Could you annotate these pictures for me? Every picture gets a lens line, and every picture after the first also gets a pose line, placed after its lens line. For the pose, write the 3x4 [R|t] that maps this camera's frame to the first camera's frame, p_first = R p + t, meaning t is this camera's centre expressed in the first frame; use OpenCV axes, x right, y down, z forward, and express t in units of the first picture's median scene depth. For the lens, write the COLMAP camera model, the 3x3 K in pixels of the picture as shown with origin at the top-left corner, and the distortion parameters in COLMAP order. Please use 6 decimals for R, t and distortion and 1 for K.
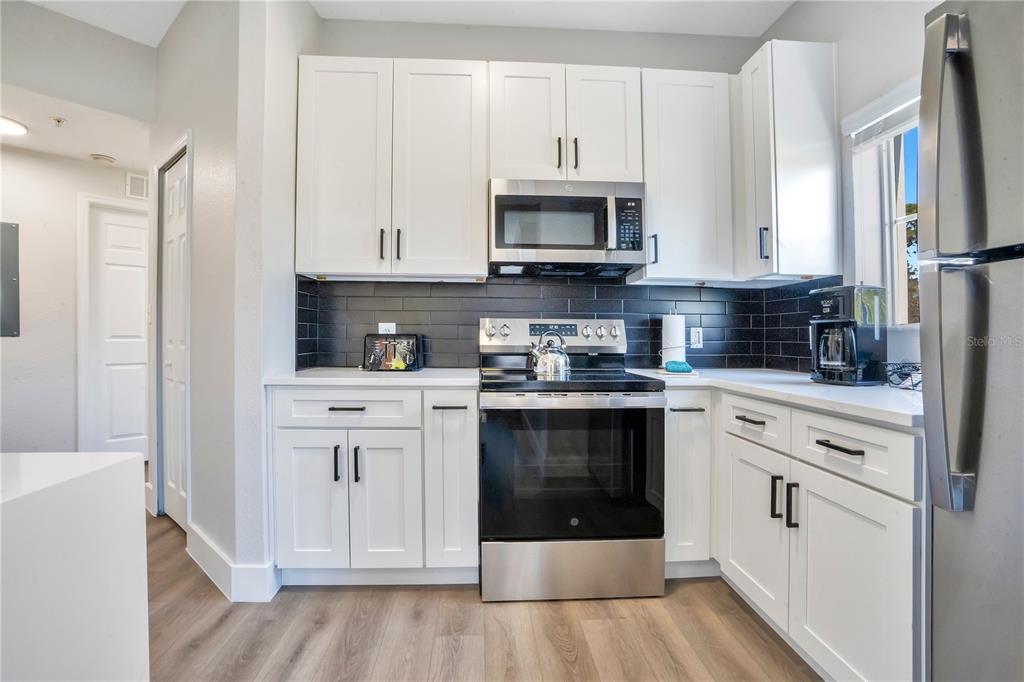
lens RADIAL K [[479.0, 0, 511.0], [0, 479.0, 336.4], [0, 0, 1]] dist [-0.052742, 0.026530]
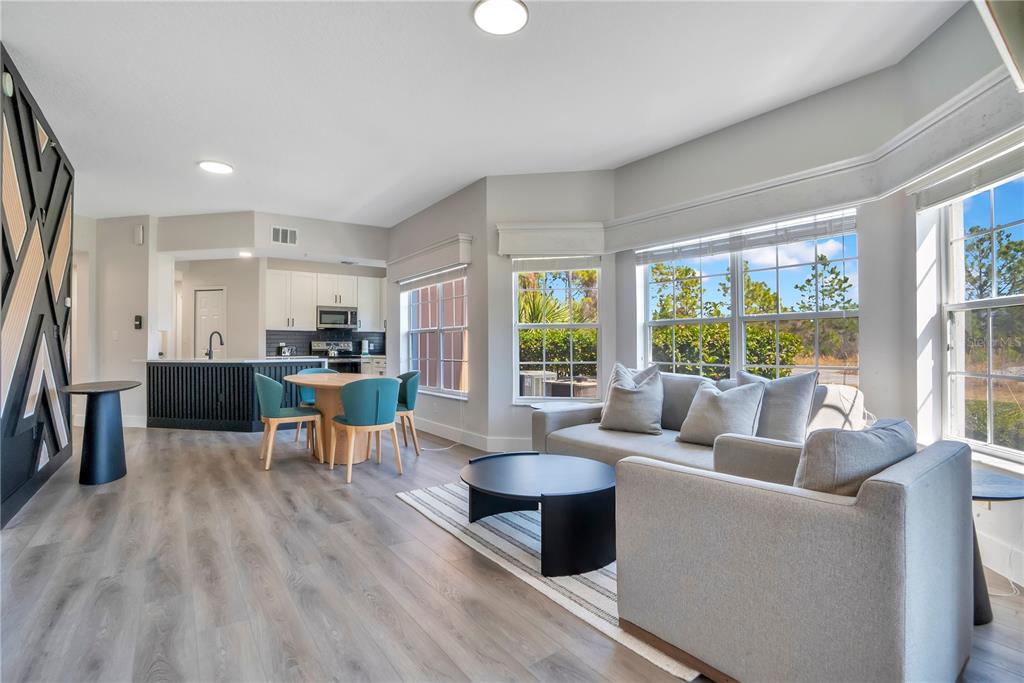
lens RADIAL K [[479.0, 0, 511.0], [0, 479.0, 336.9], [0, 0, 1]] dist [-0.052742, 0.026530]
pose [[0.846787, 0.007862, 0.531874, -0.768281], [0.002452, 0.999822, -0.018682, -0.000056], [-0.531927, 0.017124, 0.846617, -3.131458]]
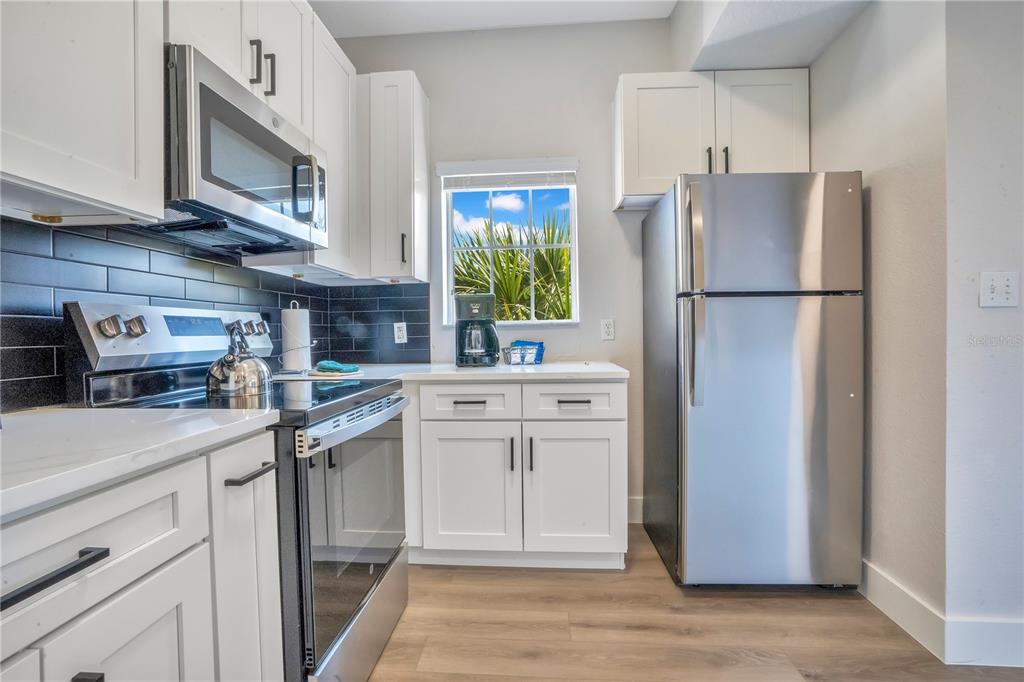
lens RADIAL K [[479.0, 0, 511.0], [0, 479.0, 336.4], [0, 0, 1]] dist [-0.052742, 0.026530]
pose [[0.147403, -0.017754, 0.988917, -0.506977], [0.015876, 0.999753, 0.015583, -0.002940], [-0.988949, 0.013403, 0.147648, 0.550563]]
